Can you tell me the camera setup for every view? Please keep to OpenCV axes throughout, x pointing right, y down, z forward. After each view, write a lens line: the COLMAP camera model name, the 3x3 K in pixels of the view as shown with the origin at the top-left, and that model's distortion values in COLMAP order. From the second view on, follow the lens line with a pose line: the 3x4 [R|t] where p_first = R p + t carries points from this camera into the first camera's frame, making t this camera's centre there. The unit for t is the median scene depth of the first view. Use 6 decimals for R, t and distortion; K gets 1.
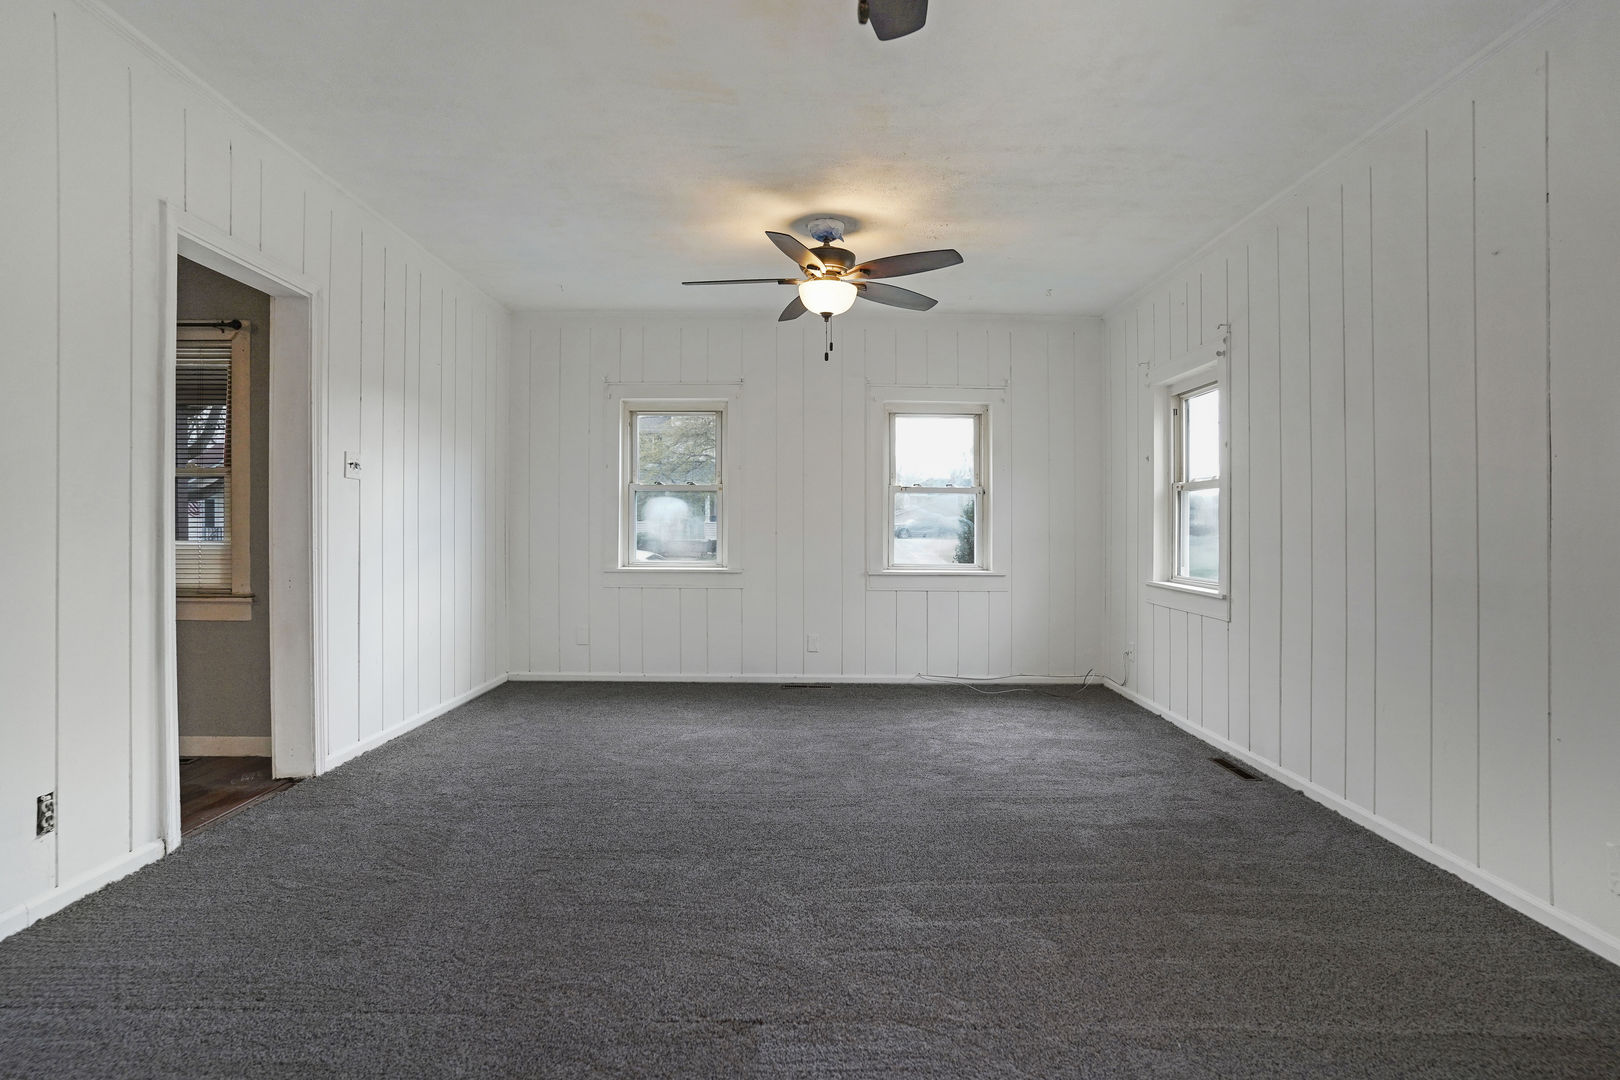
lens RADIAL K [[813.7, 0, 806.8], [0, 813.7, 549.3], [0, 0, 1]] dist [-0.052035, 0.044626]
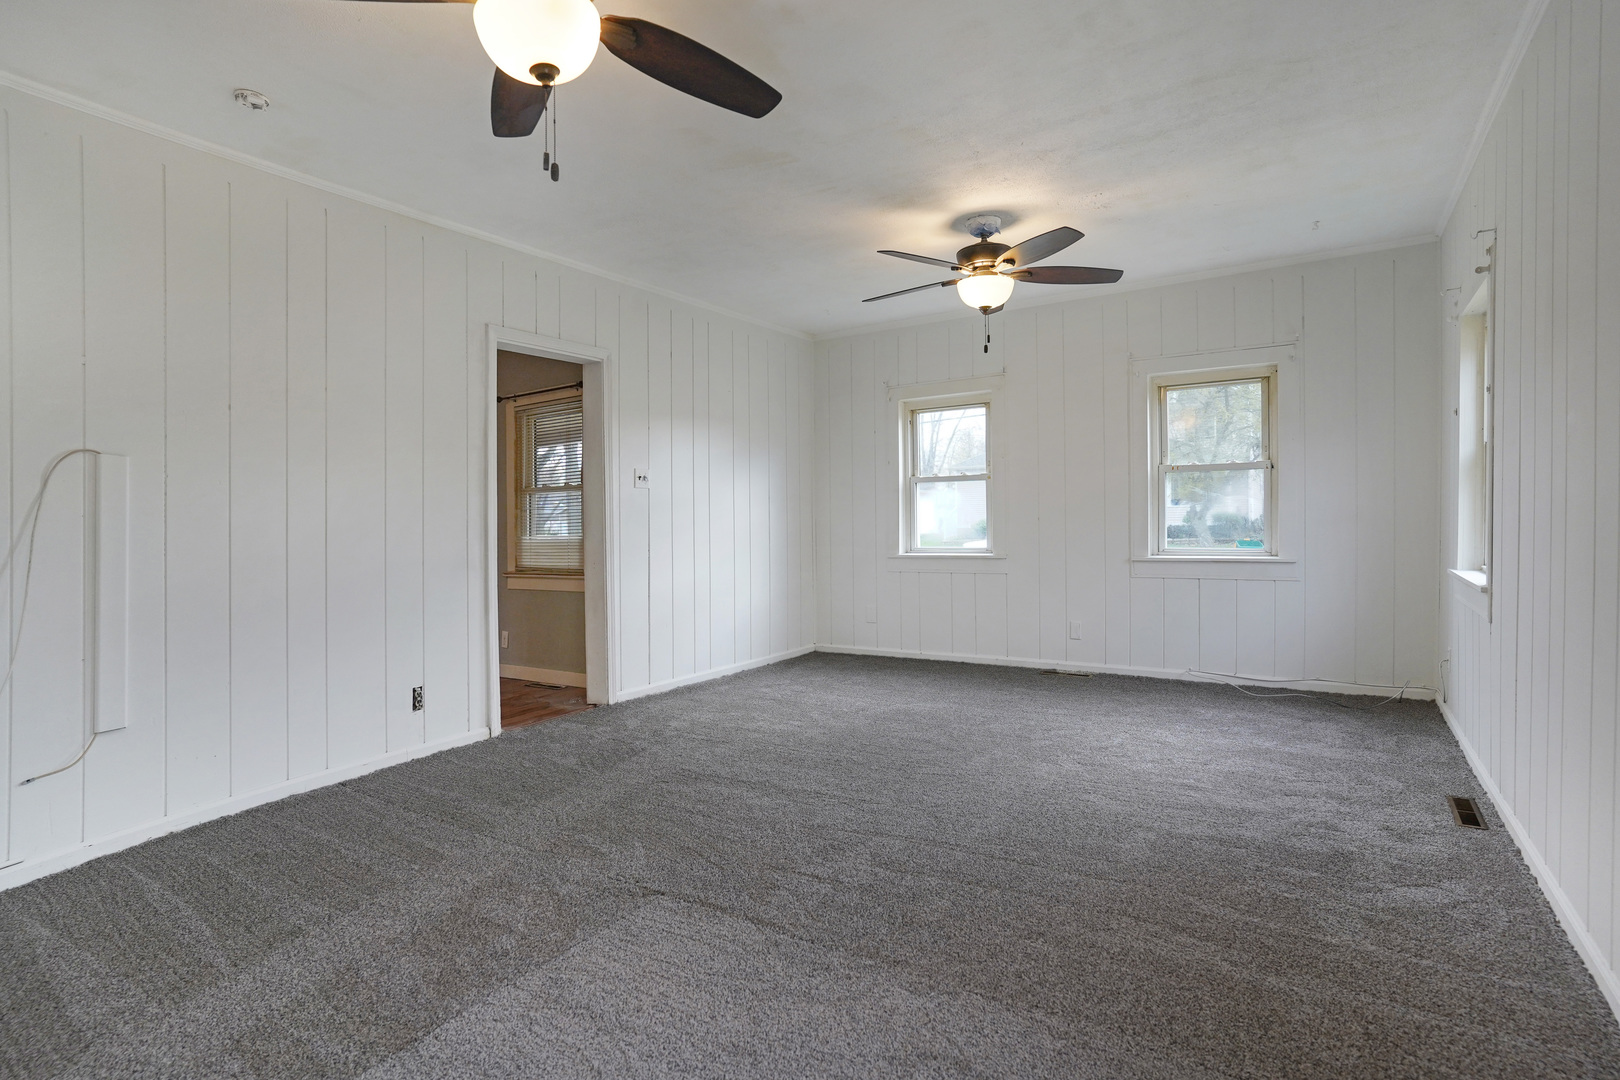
lens RADIAL K [[816.3, 0, 810.0], [0, 816.3, 540.0], [0, 0, 1]] dist [-0.029894, 0.043098]
pose [[0.846994, -0.010627, -0.531495, 0.430519], [0.012923, 0.999916, 0.000601, 0.002998], [0.531445, -0.007377, 0.847061, -0.002135]]
